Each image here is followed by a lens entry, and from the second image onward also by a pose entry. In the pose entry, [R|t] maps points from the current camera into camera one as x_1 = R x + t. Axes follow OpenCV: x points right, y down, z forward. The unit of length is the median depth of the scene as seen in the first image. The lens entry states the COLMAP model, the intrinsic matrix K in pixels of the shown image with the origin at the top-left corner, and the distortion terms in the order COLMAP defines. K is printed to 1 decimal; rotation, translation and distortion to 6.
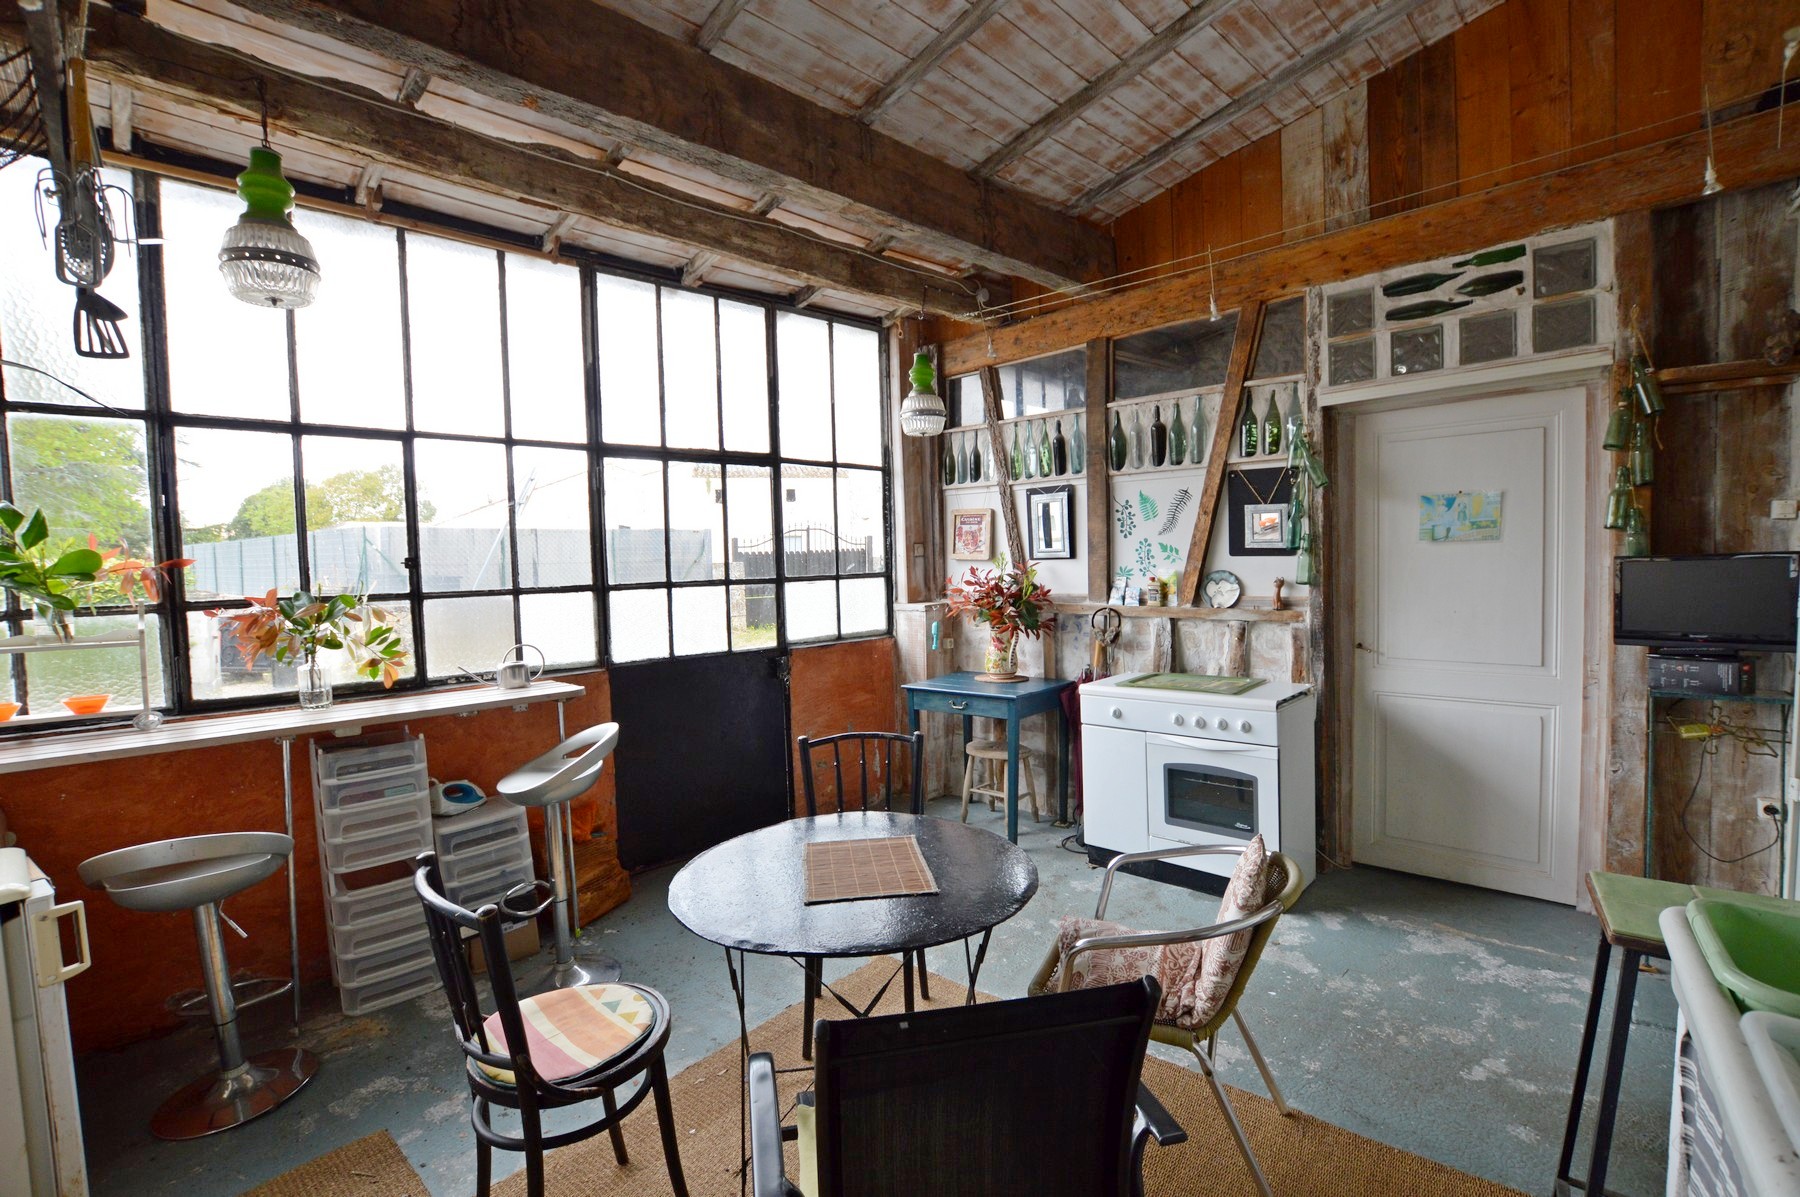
lens RADIAL K [[796.1, 0, 904.8], [0, 796.1, 599.9], [0, 0, 1]] dist [-0.036874, 0.005281]
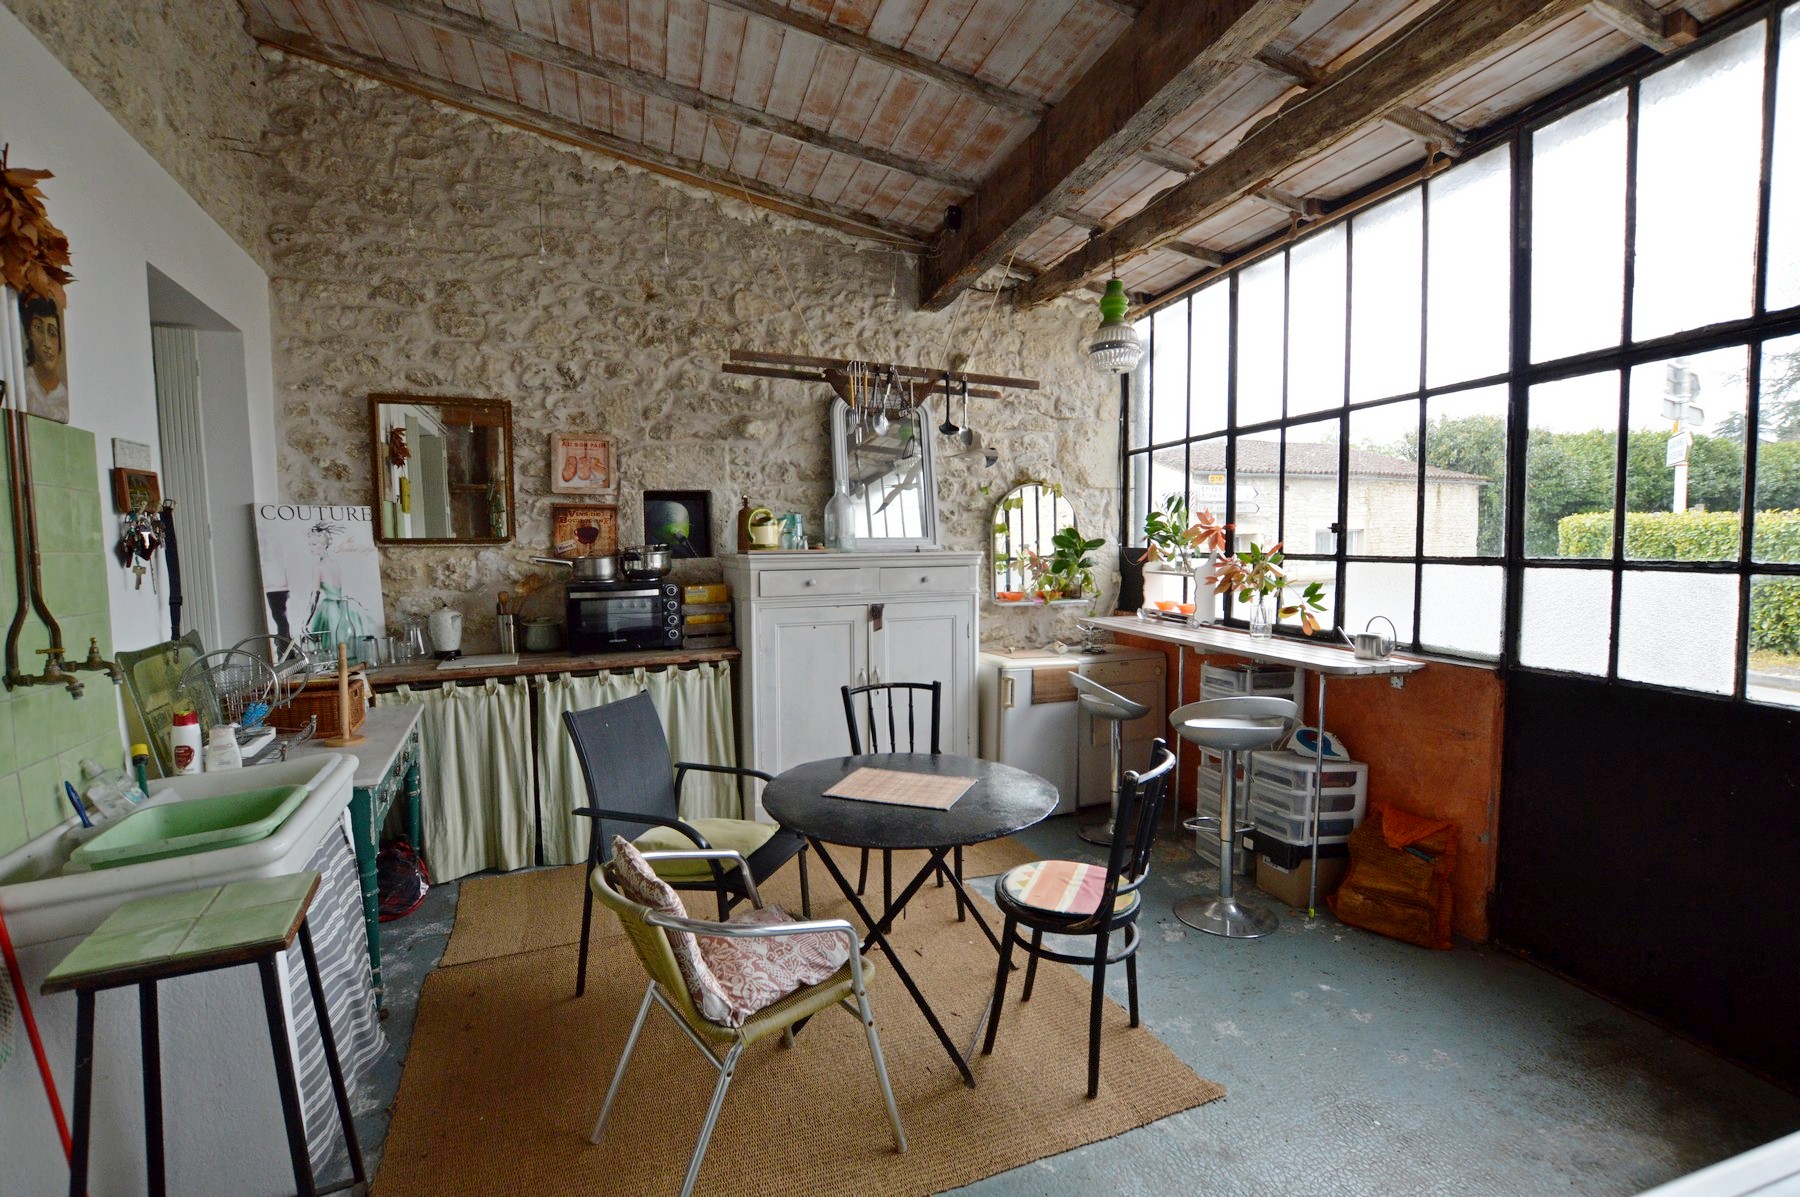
lens RADIAL K [[796.1, 0, 904.8], [0, 796.1, 599.9], [0, 0, 1]] dist [-0.036874, 0.005281]
pose [[-0.457301, 0.085709, -0.885172, 0.600035], [-0.032536, 0.993066, 0.112965, -0.048853], [0.888717, 0.080459, -0.451341, 0.914385]]
